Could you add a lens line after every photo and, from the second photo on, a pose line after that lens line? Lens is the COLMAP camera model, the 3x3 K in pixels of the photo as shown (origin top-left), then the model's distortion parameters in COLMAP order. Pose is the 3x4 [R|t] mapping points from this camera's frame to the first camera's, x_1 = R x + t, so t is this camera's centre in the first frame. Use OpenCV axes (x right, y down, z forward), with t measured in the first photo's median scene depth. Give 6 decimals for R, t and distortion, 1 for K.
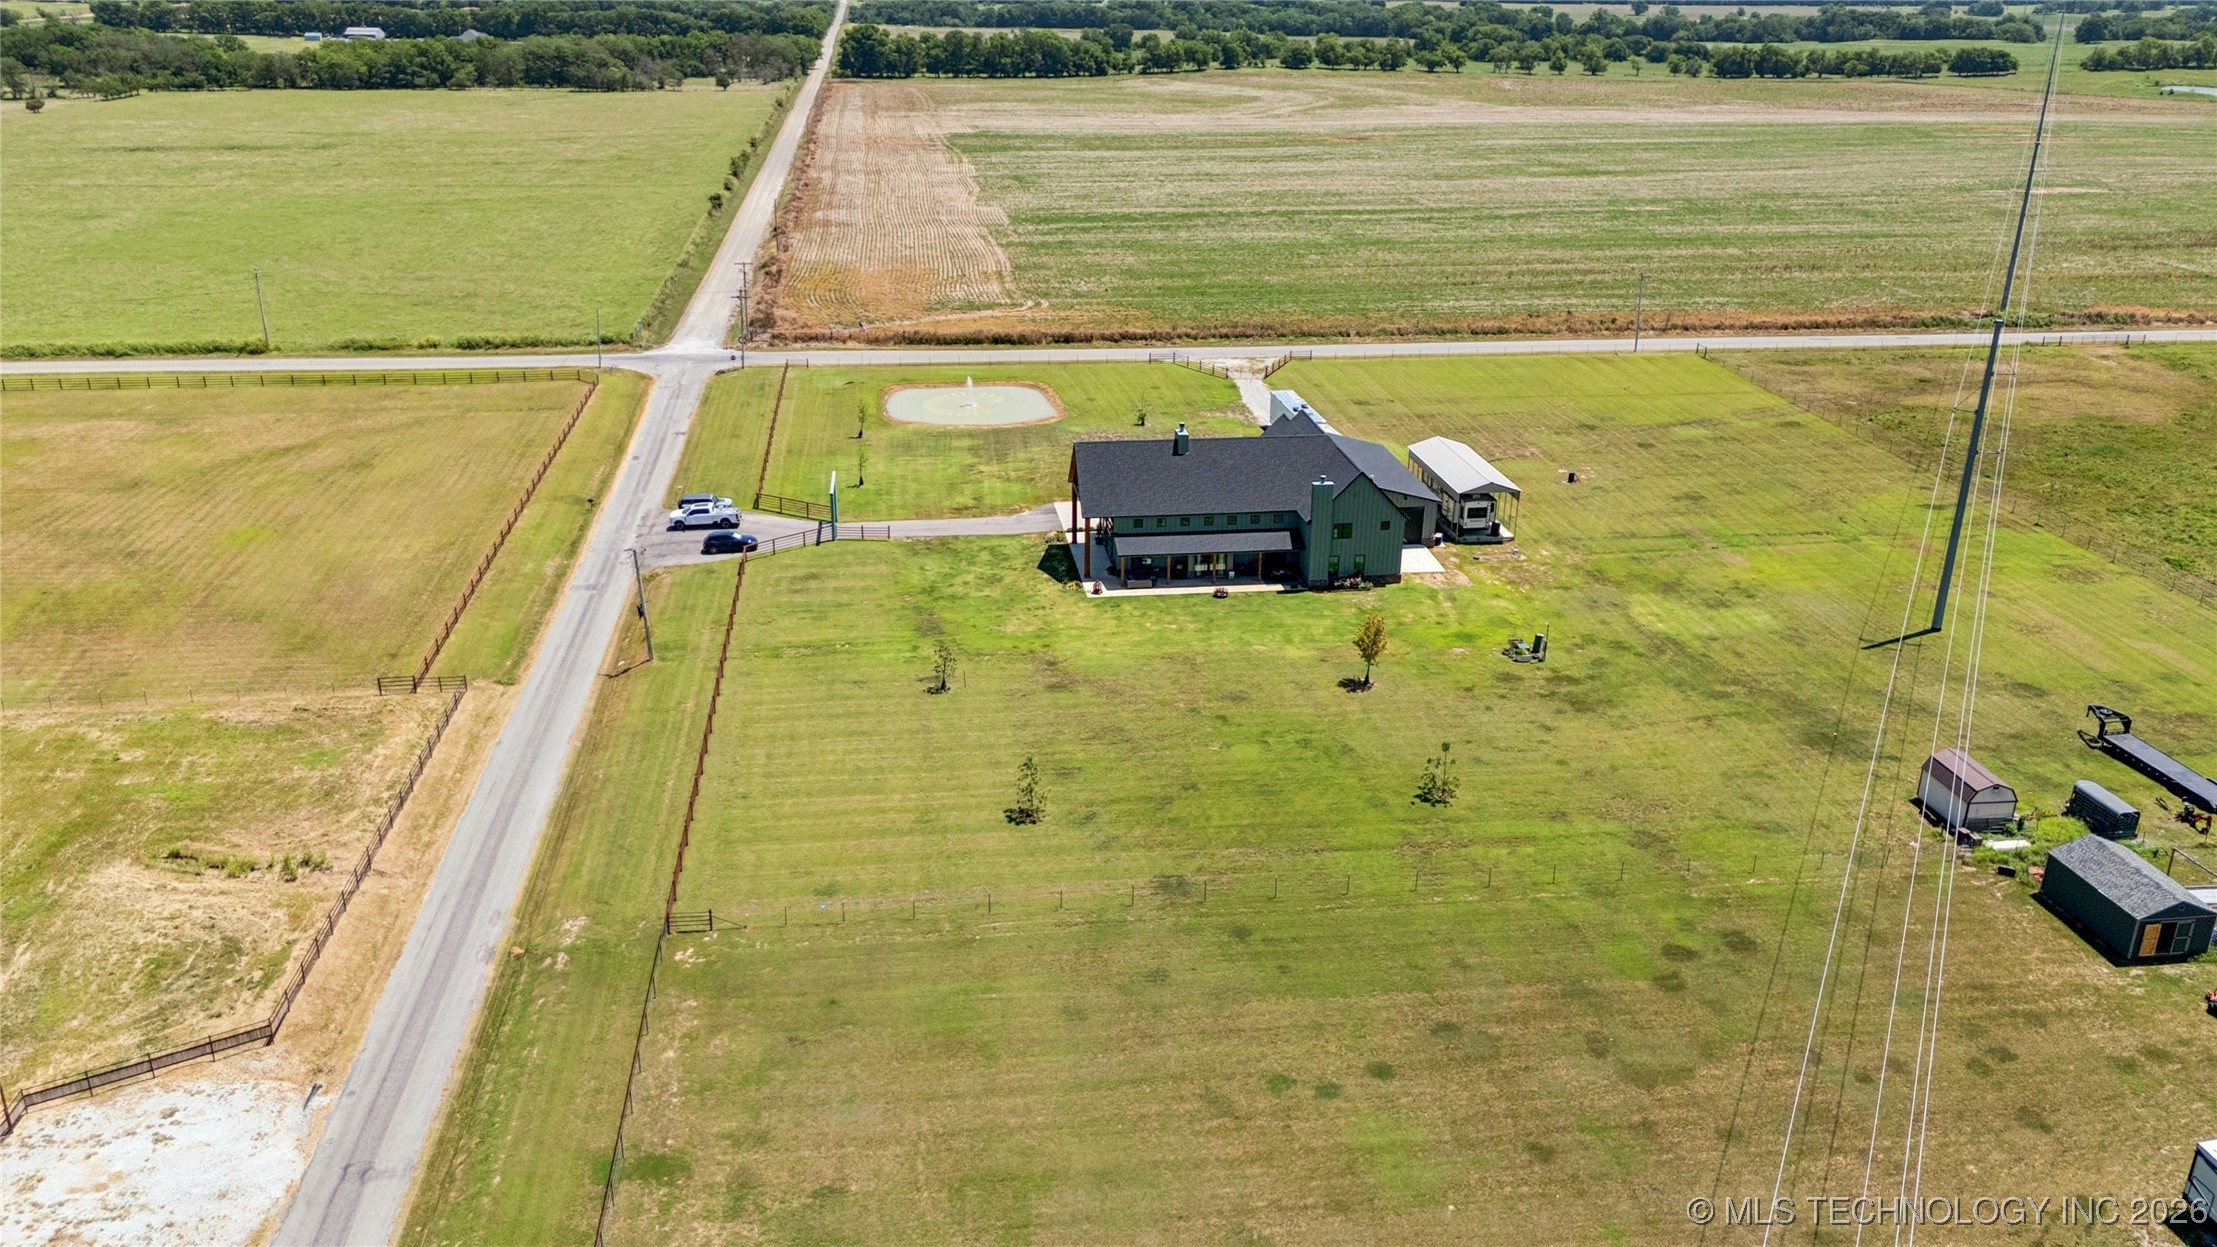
lens RADIAL K [[1675.8, 0, 1083.3], [0, 1675.8, 621.2], [0, 0, 1]] dist [0.091934, -0.117875]
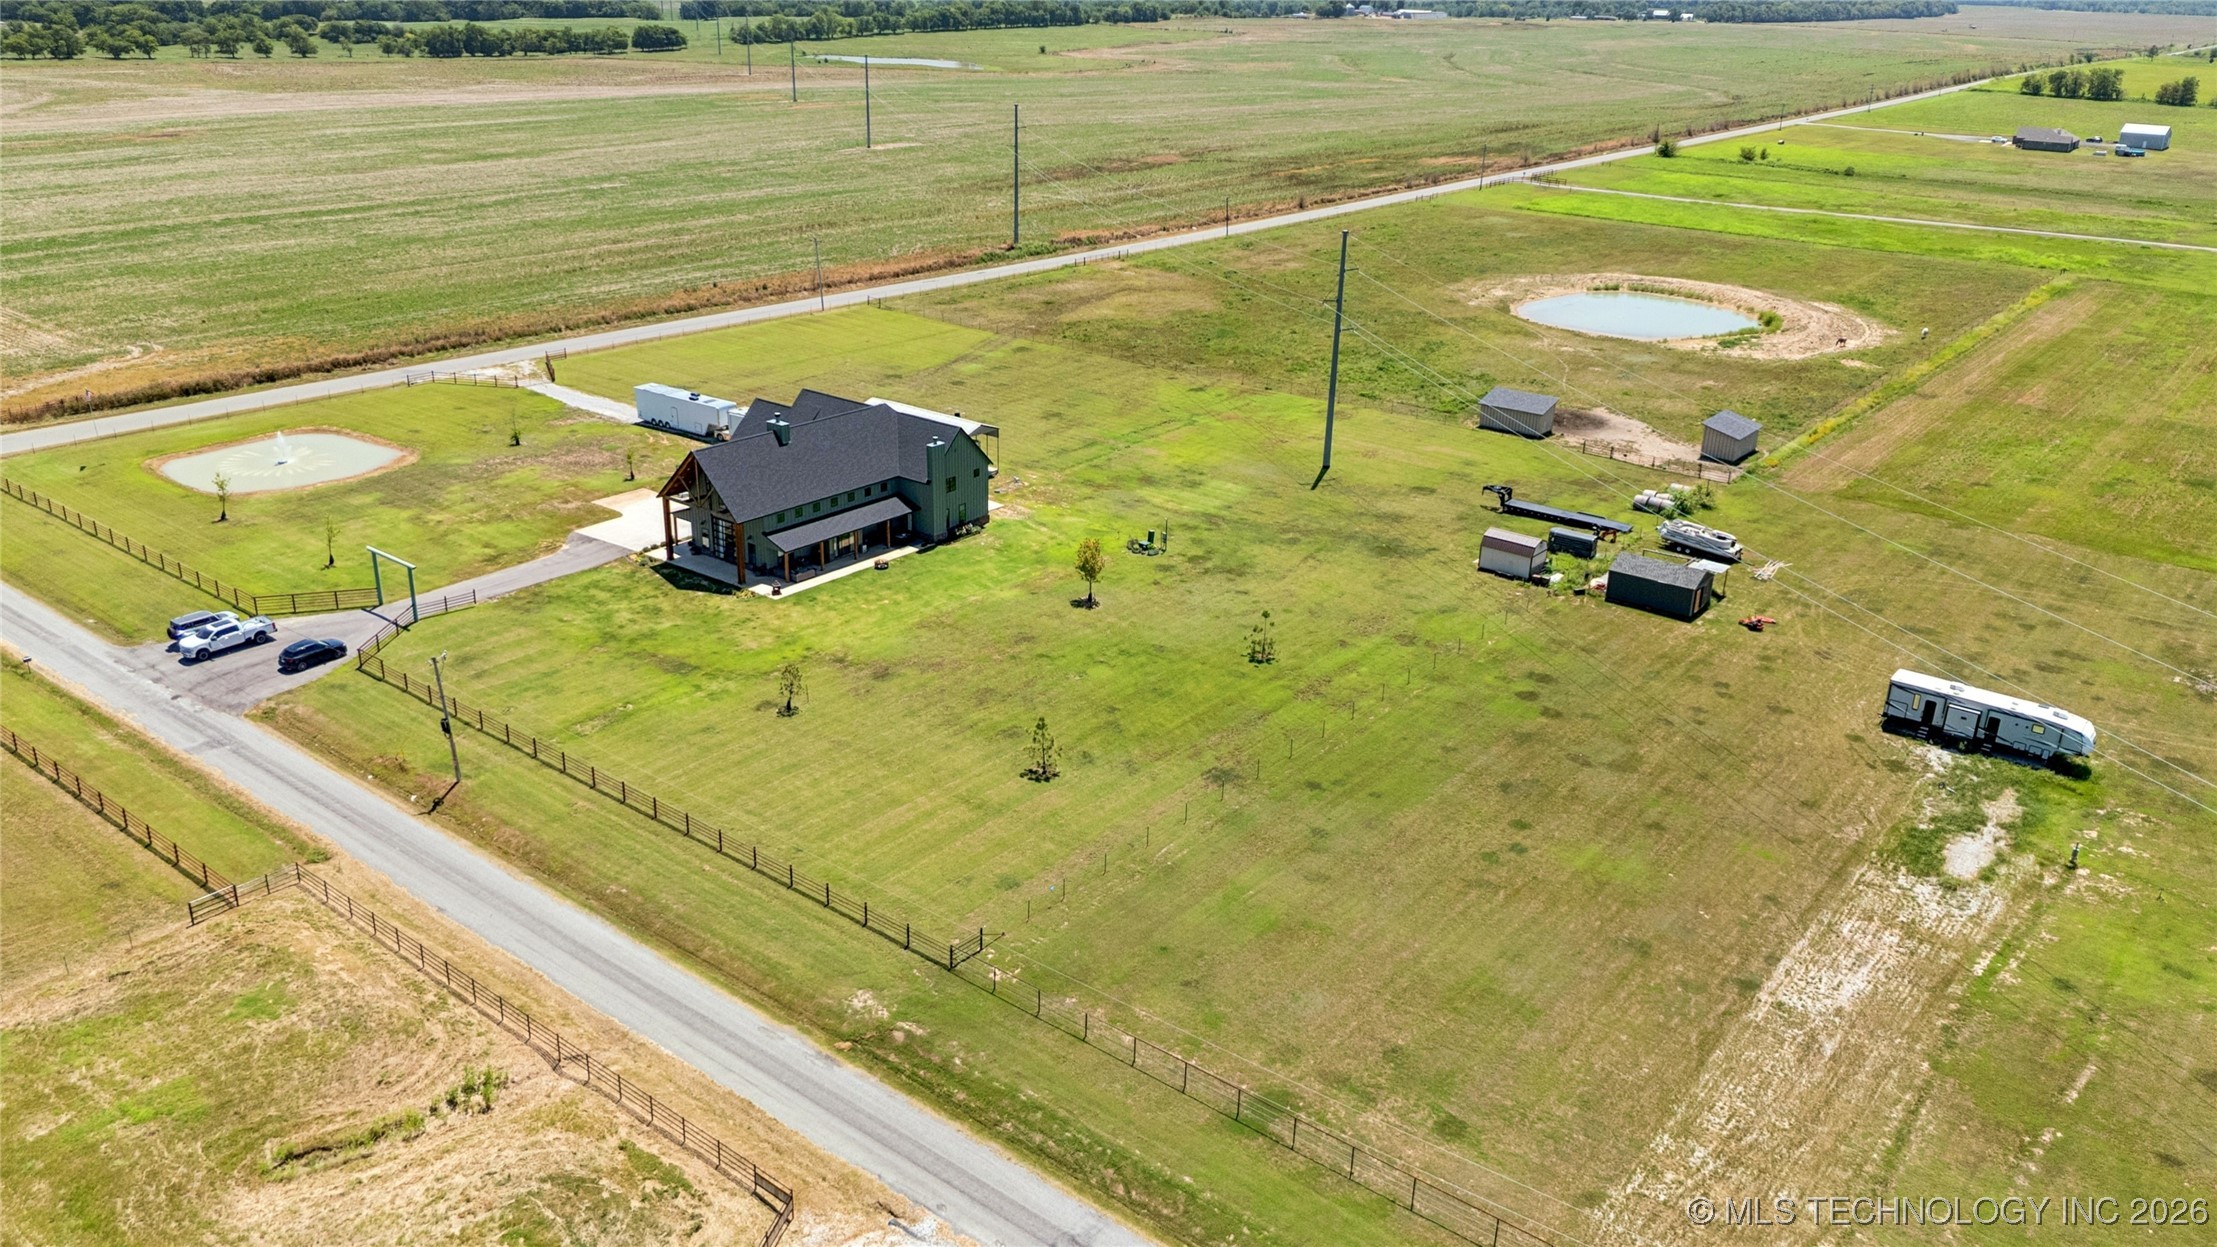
lens RADIAL K [[1675.8, 0, 1083.3], [0, 1675.8, 621.2], [0, 0, 1]] dist [0.091934, -0.117875]
pose [[0.715888, -0.250605, 0.651691, -0.504486], [0.242794, 0.964469, 0.104170, -0.059591], [-0.654641, 0.083653, 0.751297, 0.131893]]
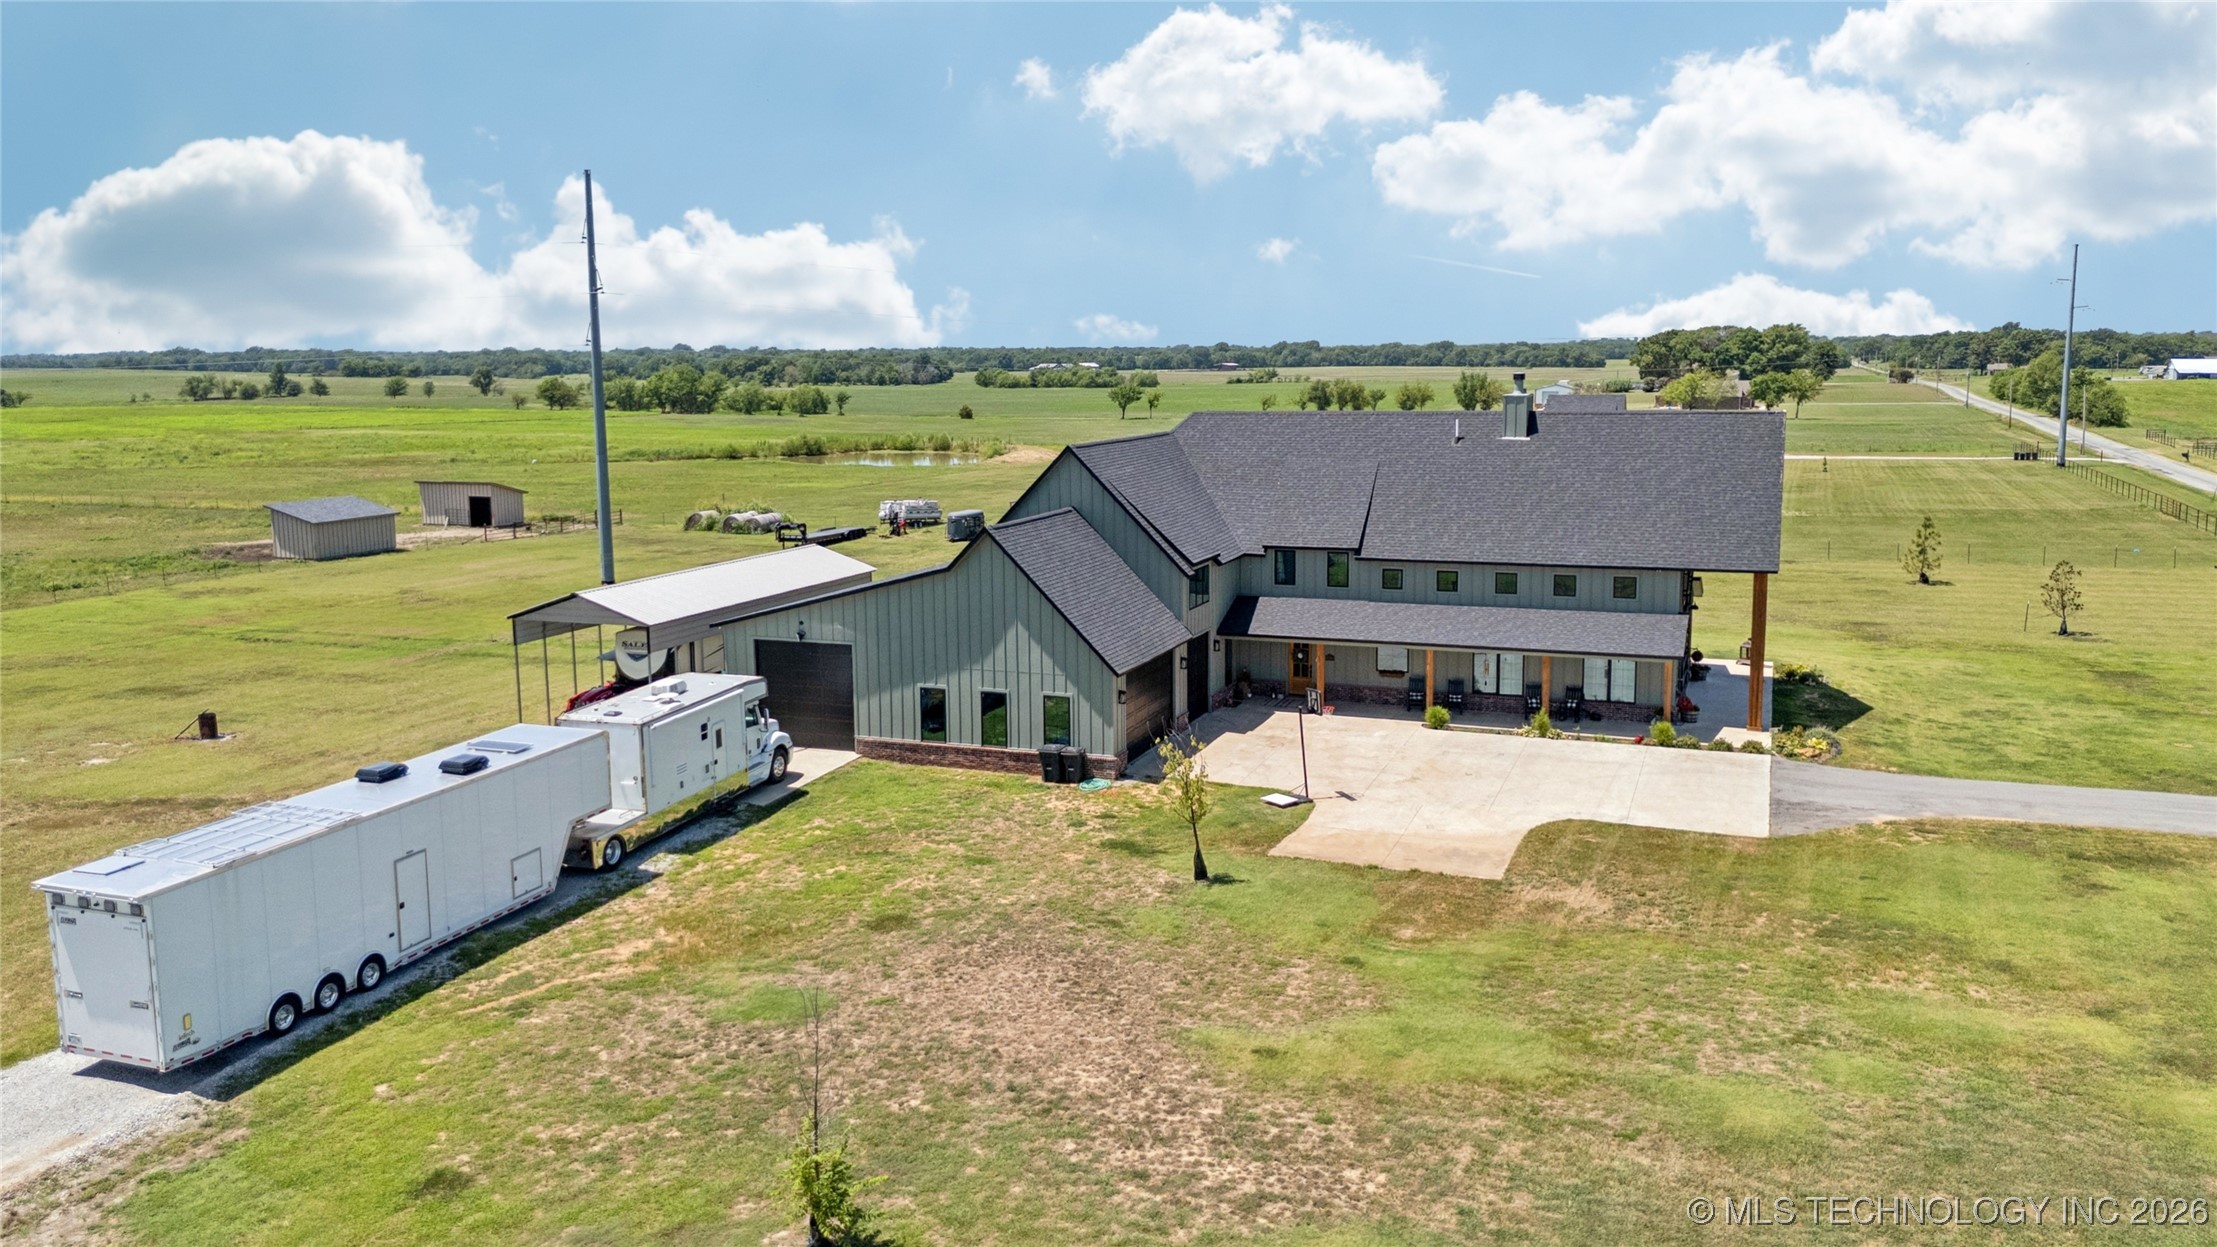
lens RADIAL K [[1675.8, 0, 1083.3], [0, 1675.8, 621.2], [0, 0, 1]] dist [0.091934, -0.117875]
pose [[-0.875427, -0.060880, 0.479501, -0.057444], [0.192404, 0.866160, 0.461246, -0.288849], [-0.443405, 0.496045, -0.746546, 1.424192]]
